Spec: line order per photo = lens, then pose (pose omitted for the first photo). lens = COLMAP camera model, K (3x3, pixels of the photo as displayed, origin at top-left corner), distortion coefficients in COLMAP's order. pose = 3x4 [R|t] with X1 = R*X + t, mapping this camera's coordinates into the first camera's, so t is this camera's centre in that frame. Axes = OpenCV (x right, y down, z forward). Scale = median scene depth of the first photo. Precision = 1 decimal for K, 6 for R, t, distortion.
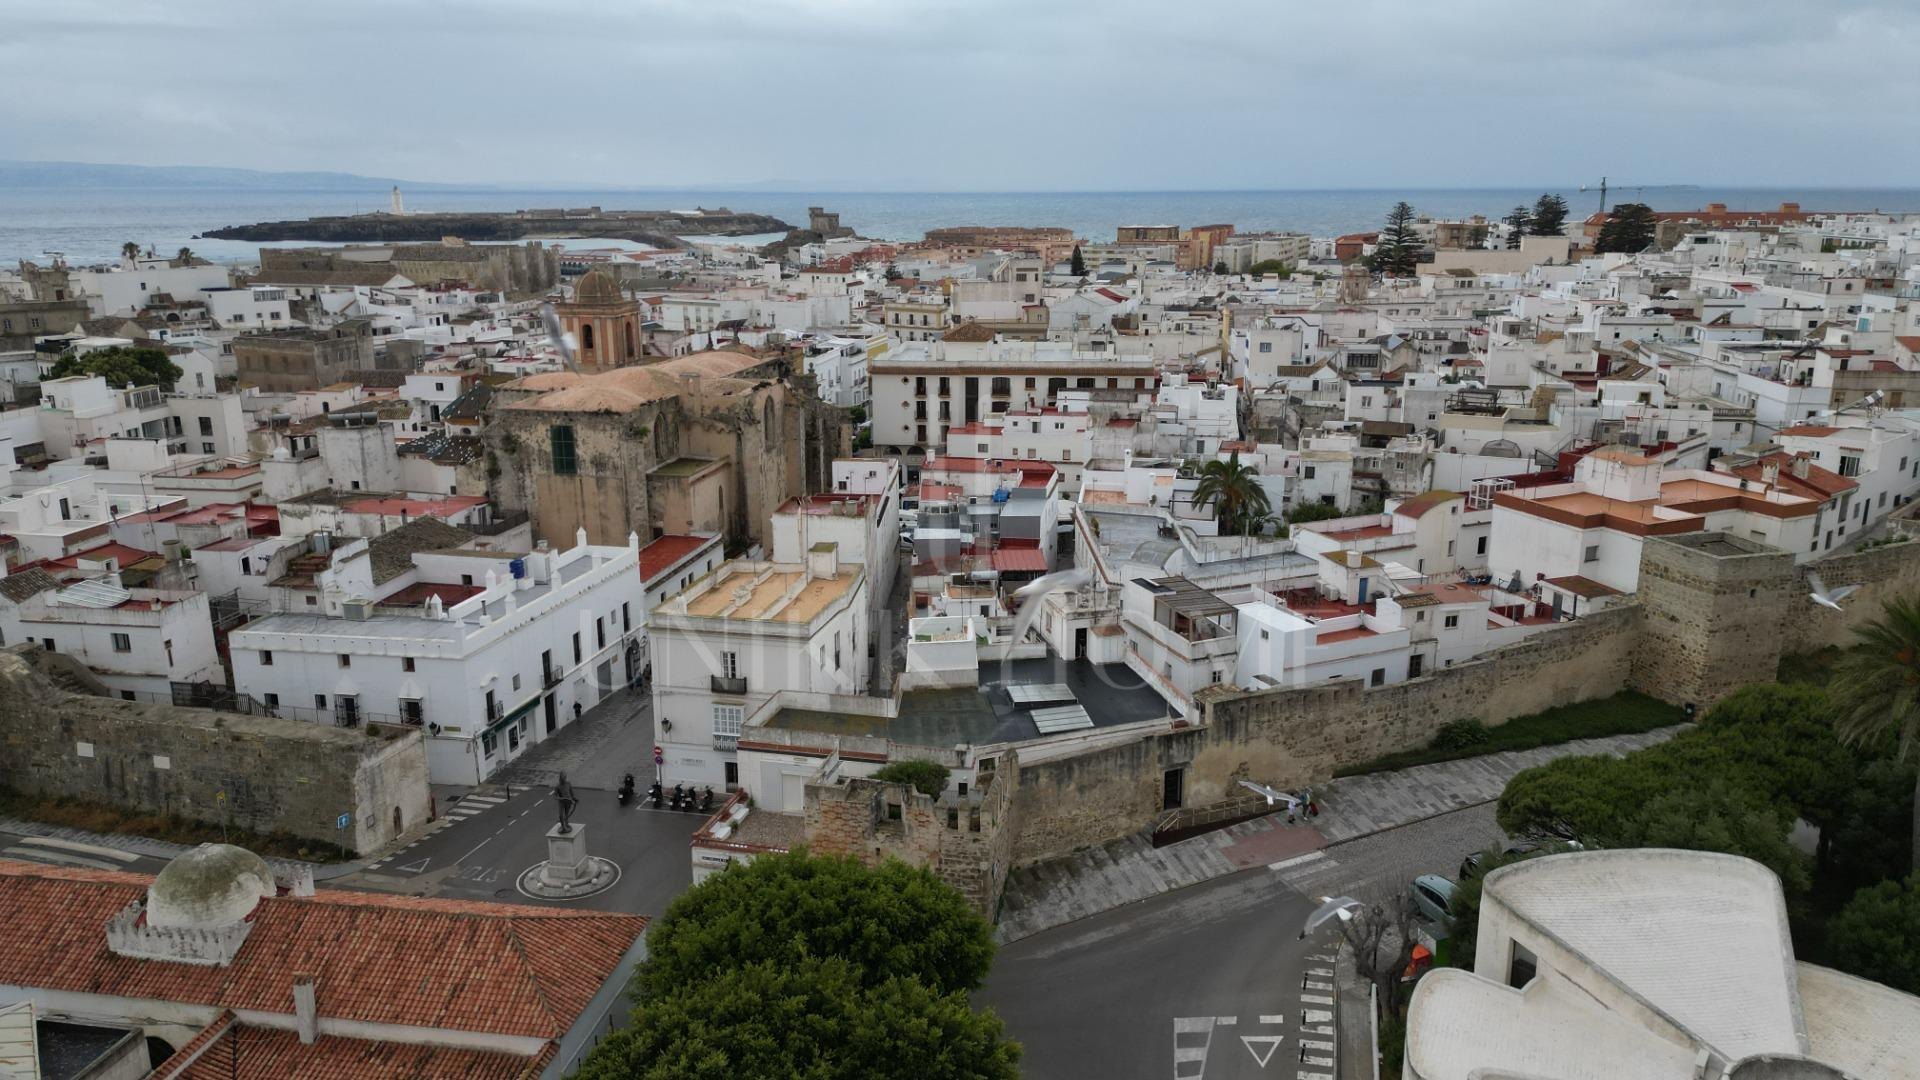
lens RADIAL K [[1338.6, 0, 956.6], [0, 1338.6, 538.7], [0, 0, 1]] dist [0.091039, -0.096990]
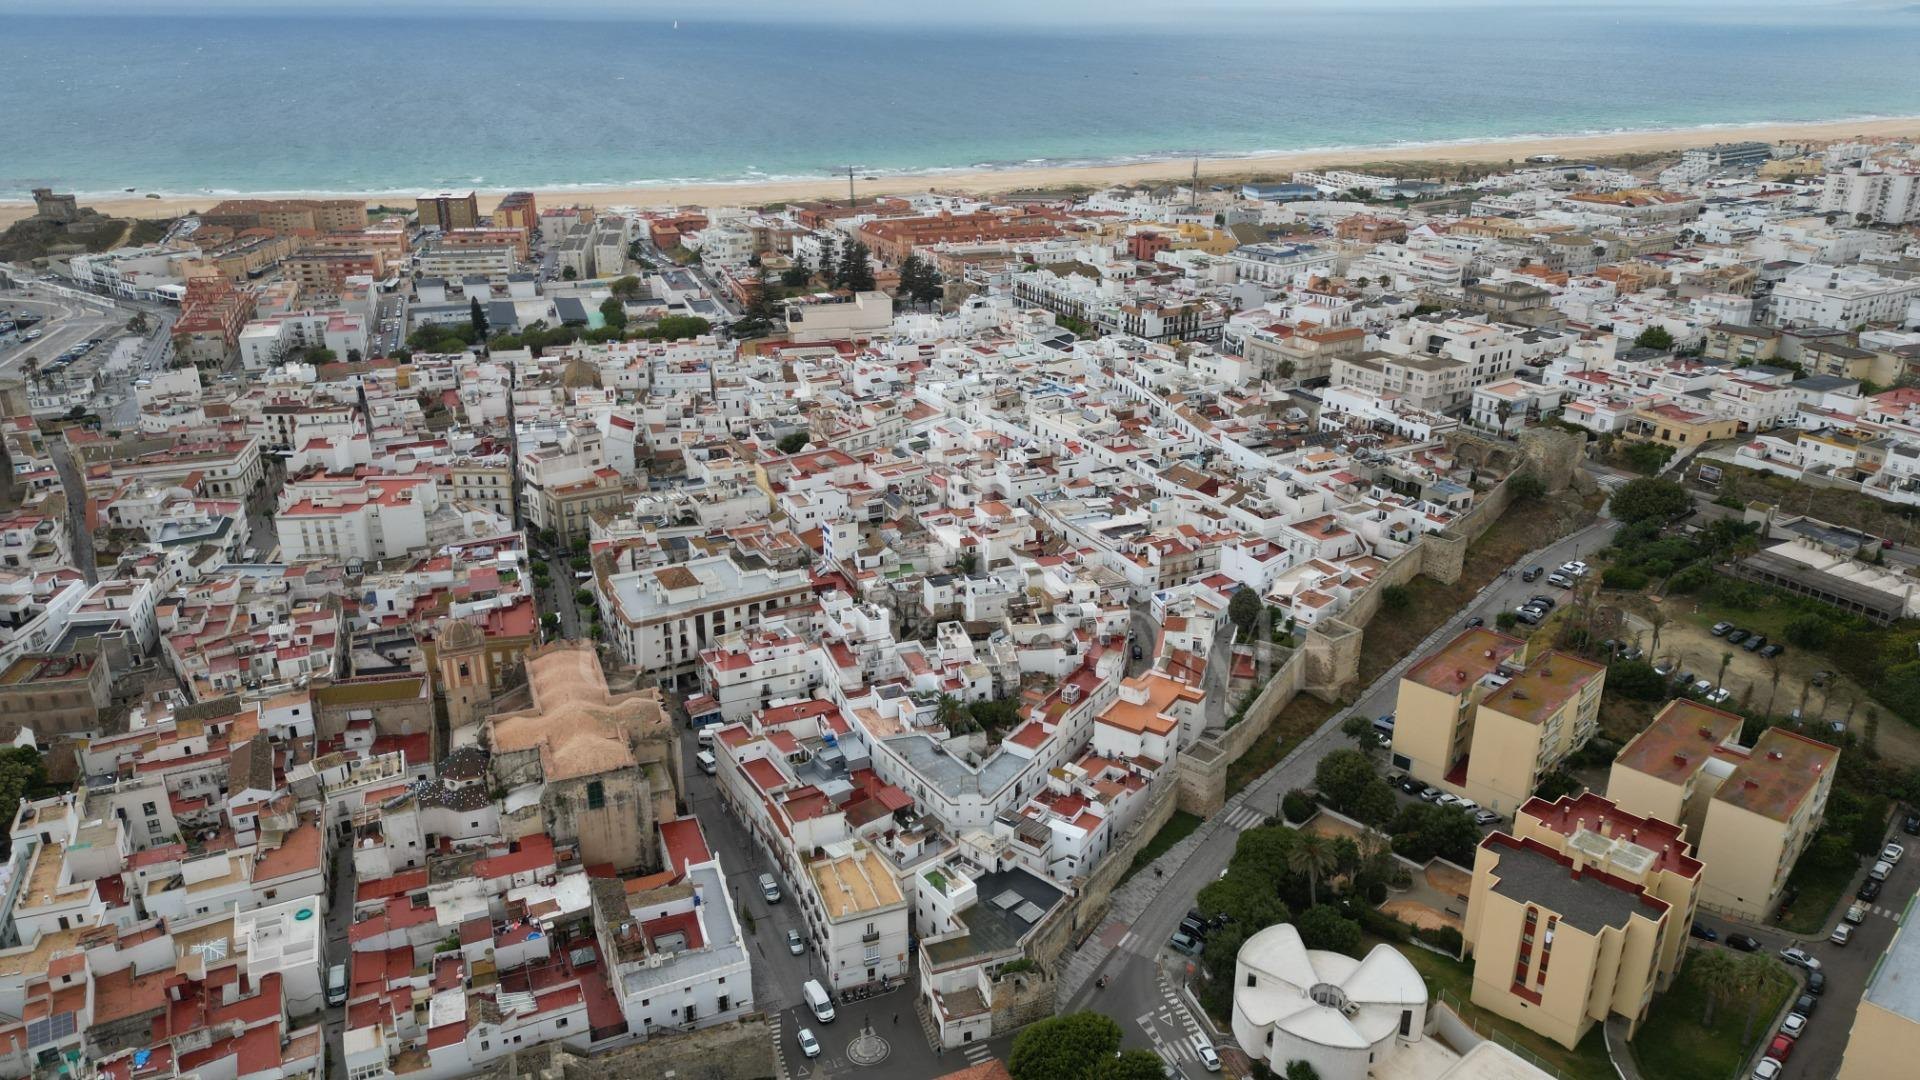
lens RADIAL K [[1338.6, 0, 956.6], [0, 1338.6, 538.7], [0, 0, 1]] dist [0.091039, -0.096990]
pose [[0.836812, -0.199783, 0.509737, -0.907309], [0.134576, 0.977537, 0.162203, -0.747829], [-0.530692, -0.067135, 0.844902, -0.760755]]
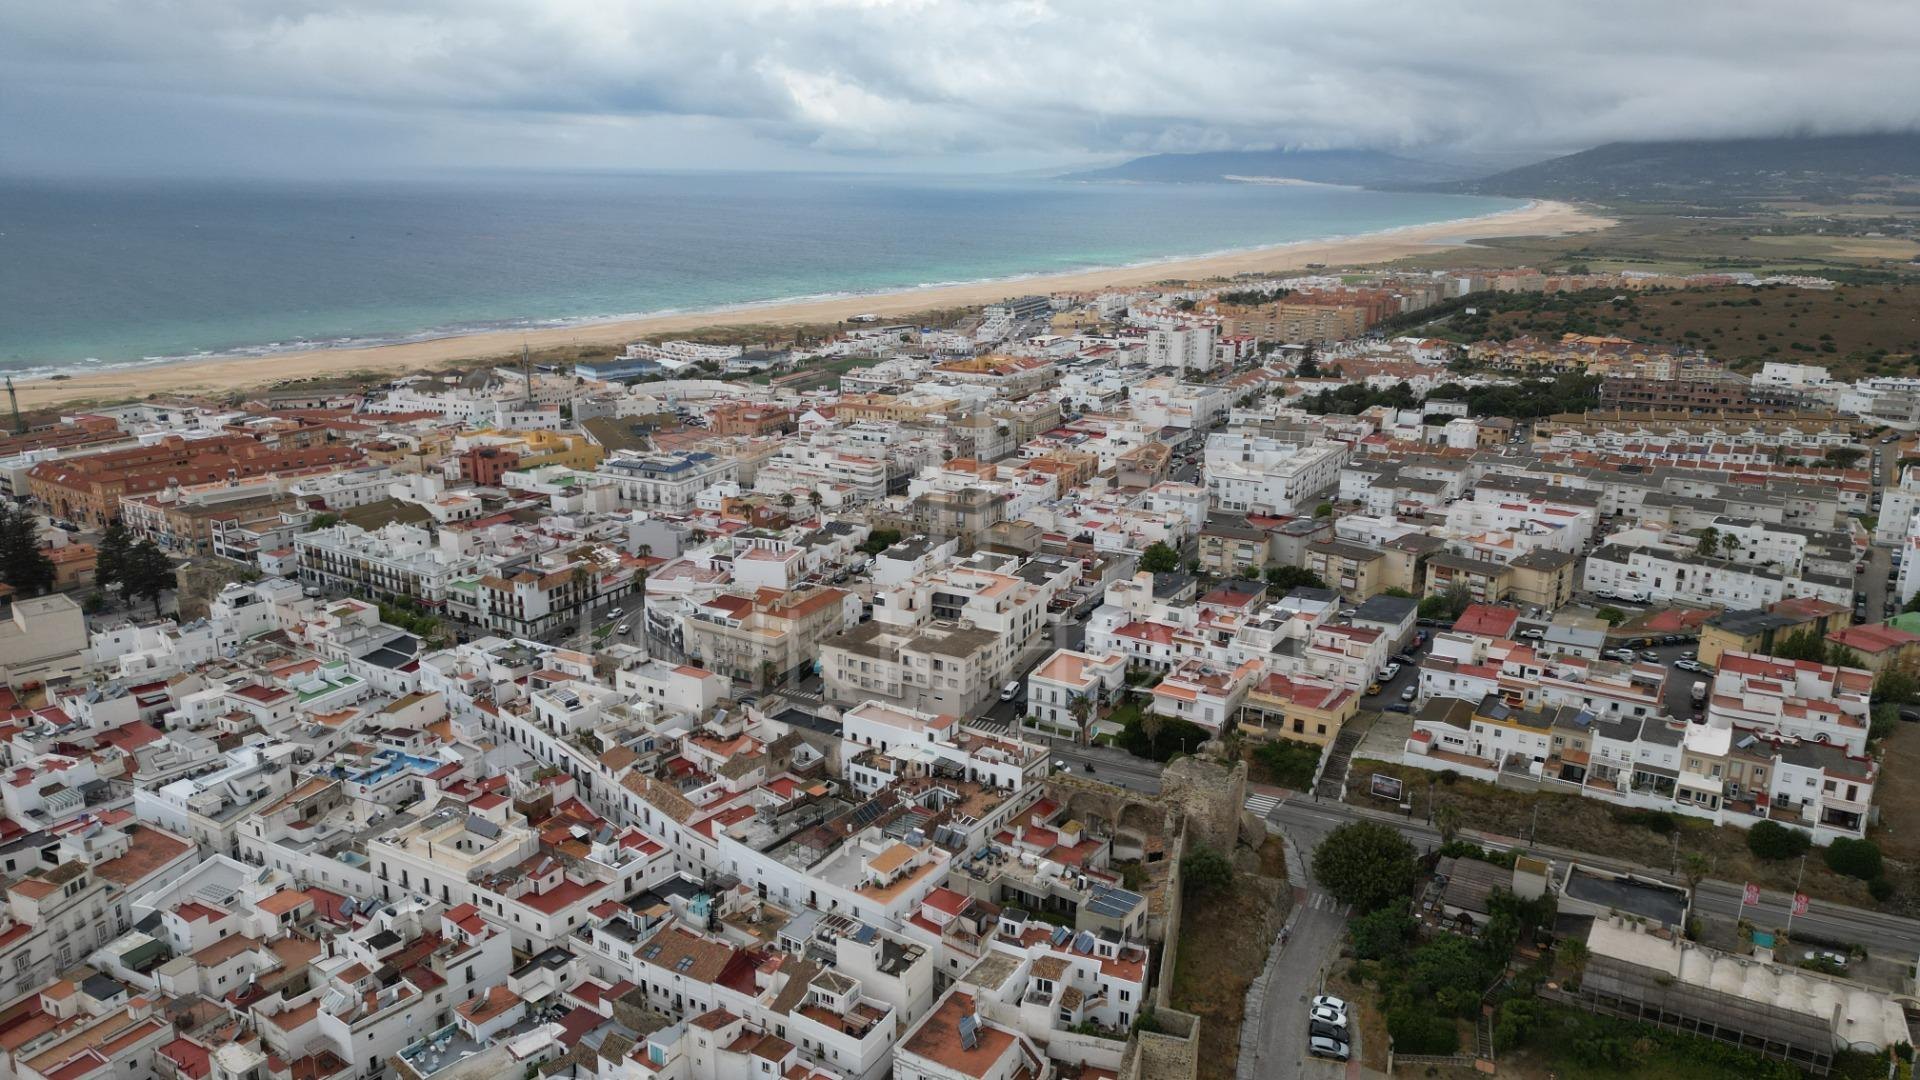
lens RADIAL K [[1338.6, 0, 956.6], [0, 1338.6, 538.7], [0, 0, 1]] dist [0.091039, -0.096990]
pose [[0.468913, -0.230424, 0.852658, -0.037486], [0.212333, 0.966468, 0.144409, -1.037626], [-0.857342, 0.113333, 0.502116, 0.389725]]
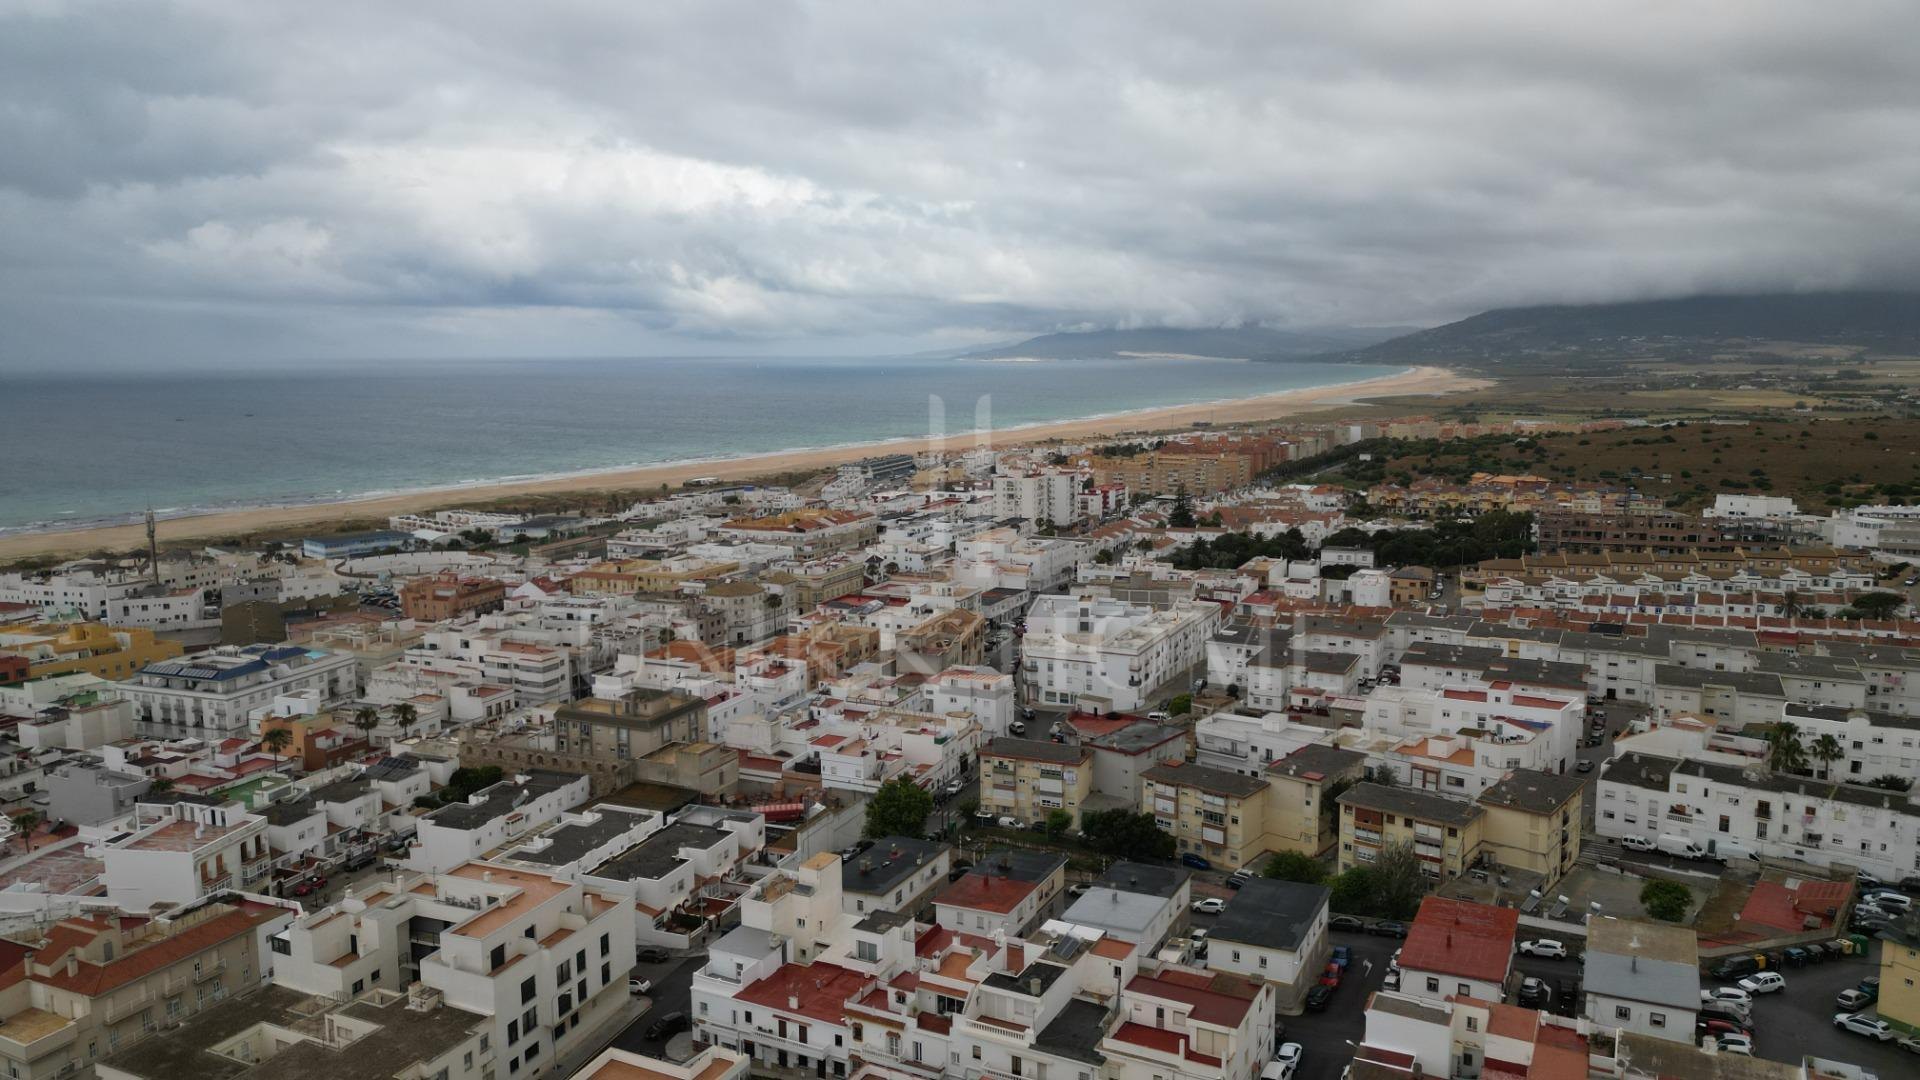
lens RADIAL K [[1338.6, 0, 956.6], [0, 1338.6, 538.7], [0, 0, 1]] dist [0.091039, -0.096990]
pose [[0.406916, -0.130937, 0.904033, 1.386427], [0.237937, 0.970703, 0.033495, -0.819483], [-0.881933, 0.201474, 0.426149, 0.653317]]
